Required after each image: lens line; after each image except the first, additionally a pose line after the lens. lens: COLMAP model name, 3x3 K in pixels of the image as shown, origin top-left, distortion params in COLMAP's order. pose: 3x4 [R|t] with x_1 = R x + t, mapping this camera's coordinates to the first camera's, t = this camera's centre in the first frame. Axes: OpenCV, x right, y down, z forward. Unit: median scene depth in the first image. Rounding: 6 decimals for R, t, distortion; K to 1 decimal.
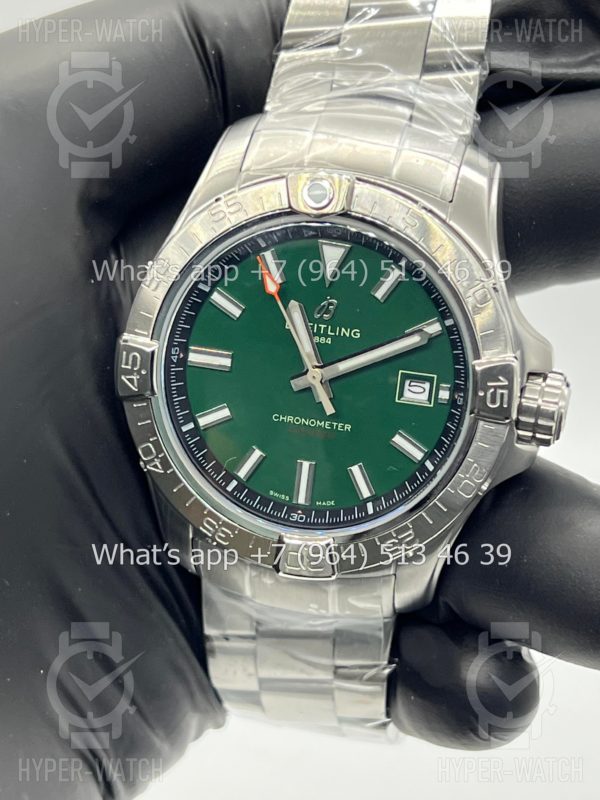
lens RADIAL K [[1854.1, 0, 300.0], [0, 1854.1, 400.0], [0, 0, 1]] dist [0.208294, -0.030161]
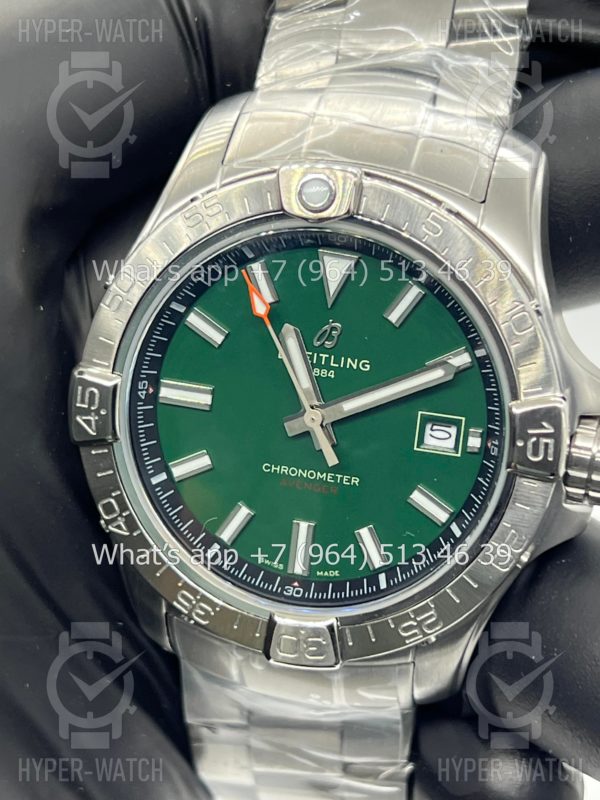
lens RADIAL K [[1854.1, 0, 300.0], [0, 1854.1, 400.0], [0, 0, 1]] dist [0.208294, -0.030161]
pose [[0.999481, 0.002051, -0.032135, 0.027756], [-0.001414, 0.999802, 0.019849, -0.036560], [0.032169, -0.019793, 0.999286, 0.192813]]
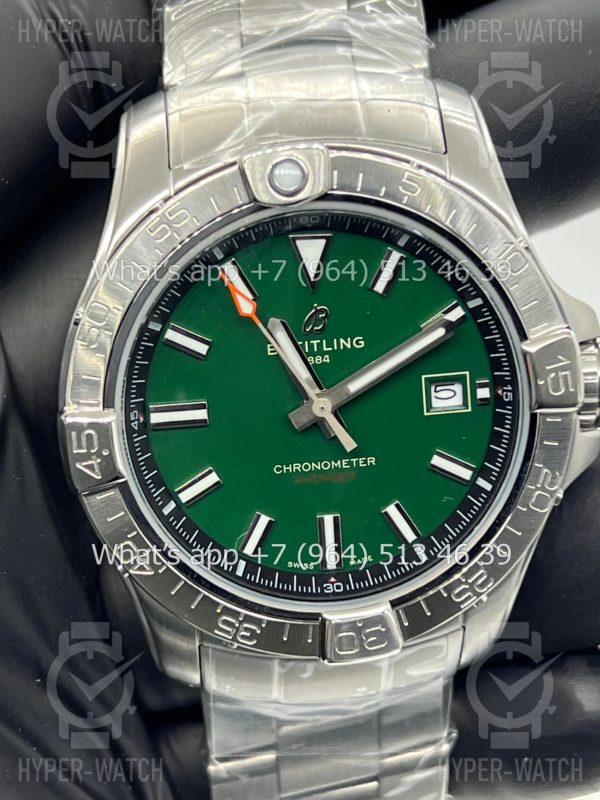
lens RADIAL K [[1854.1, 0, 300.0], [0, 1854.1, 400.0], [0, 0, 1]] dist [0.208294, -0.030161]
pose [[0.947058, -0.224475, 0.229547, -0.178471], [0.219985, 0.974450, 0.045309, -0.052826], [-0.233853, 0.007586, 0.972242, 0.242392]]
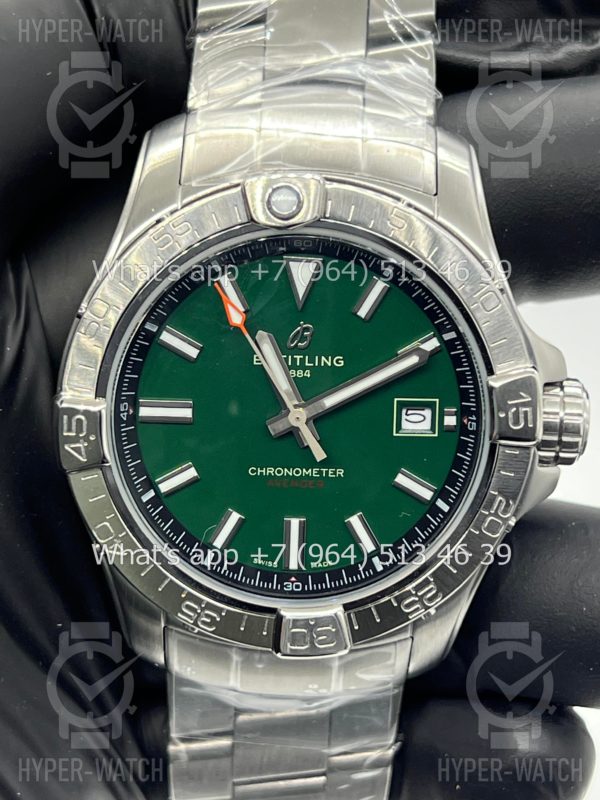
lens RADIAL K [[1854.1, 0, 300.0], [0, 1854.1, 400.0], [0, 0, 1]] dist [0.208294, -0.030161]
pose [[0.976409, -0.119722, 0.179702, -0.140534], [0.119304, 0.992770, 0.013172, -0.031435], [-0.179980, 0.008578, 0.983633, 0.172147]]
